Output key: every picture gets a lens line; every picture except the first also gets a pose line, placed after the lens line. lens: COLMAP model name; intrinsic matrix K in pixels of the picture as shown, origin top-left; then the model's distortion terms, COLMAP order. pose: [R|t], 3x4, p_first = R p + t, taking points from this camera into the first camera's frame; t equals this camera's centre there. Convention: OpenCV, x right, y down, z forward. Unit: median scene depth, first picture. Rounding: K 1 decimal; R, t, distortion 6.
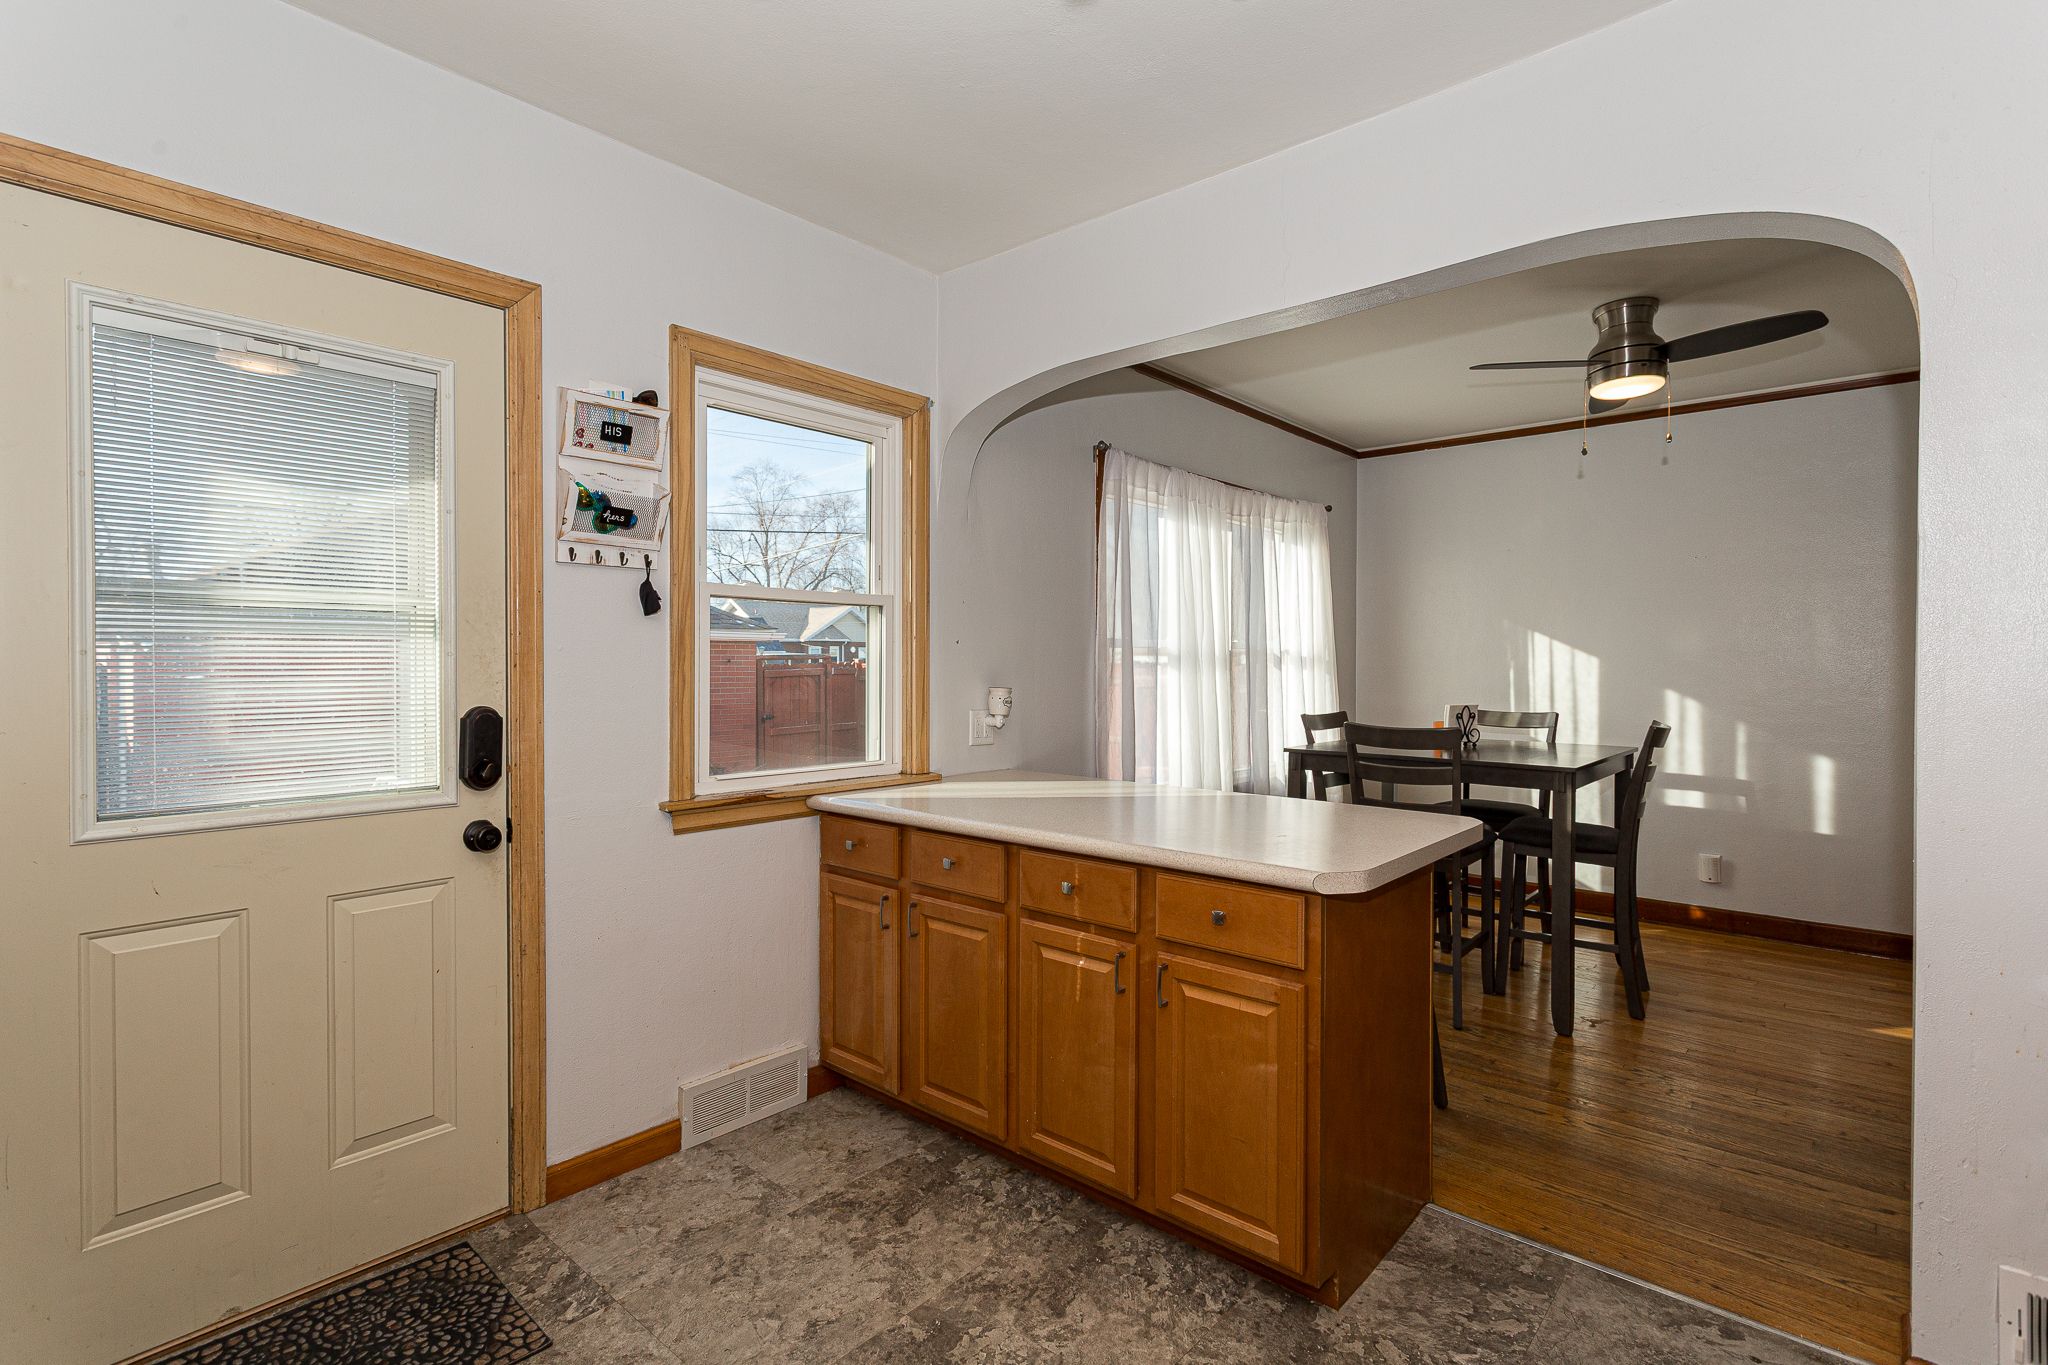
lens RADIAL K [[972.3, 0, 1018.0], [0, 972.3, 664.9], [0, 0, 1]] dist [0.002711, 0.000709]
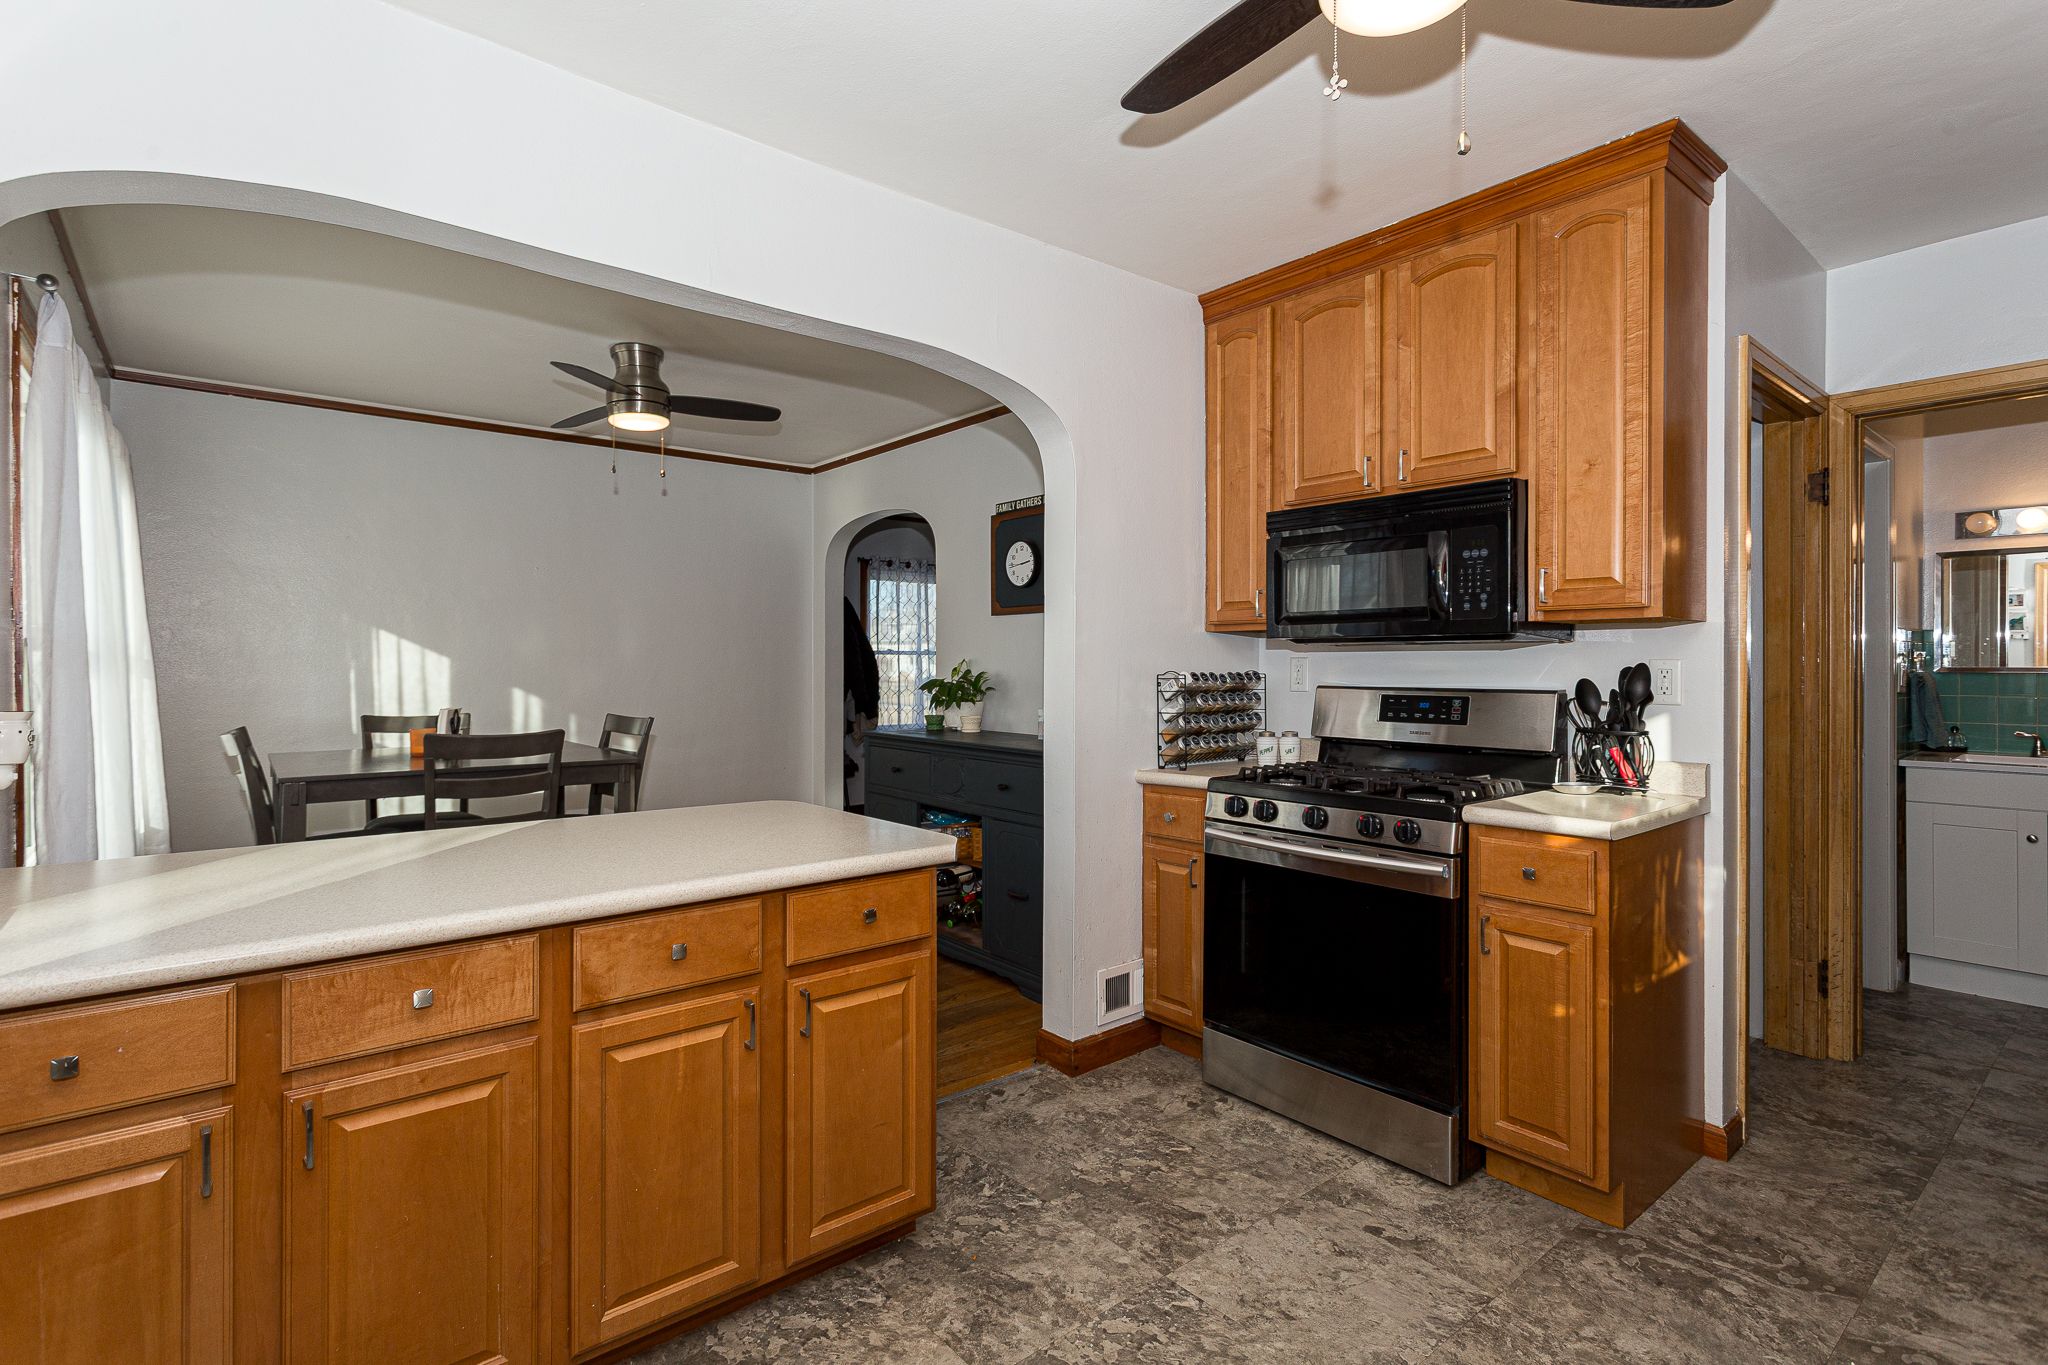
lens RADIAL K [[972.3, 0, 1018.0], [0, 972.3, 664.9], [0, 0, 1]] dist [0.002711, 0.000709]
pose [[0.156238, 0.000263, 0.987719, -0.432792], [0.000252, 1.000000, -0.000306, 0.000224], [-0.987719, 0.000297, 0.156238, 0.390133]]
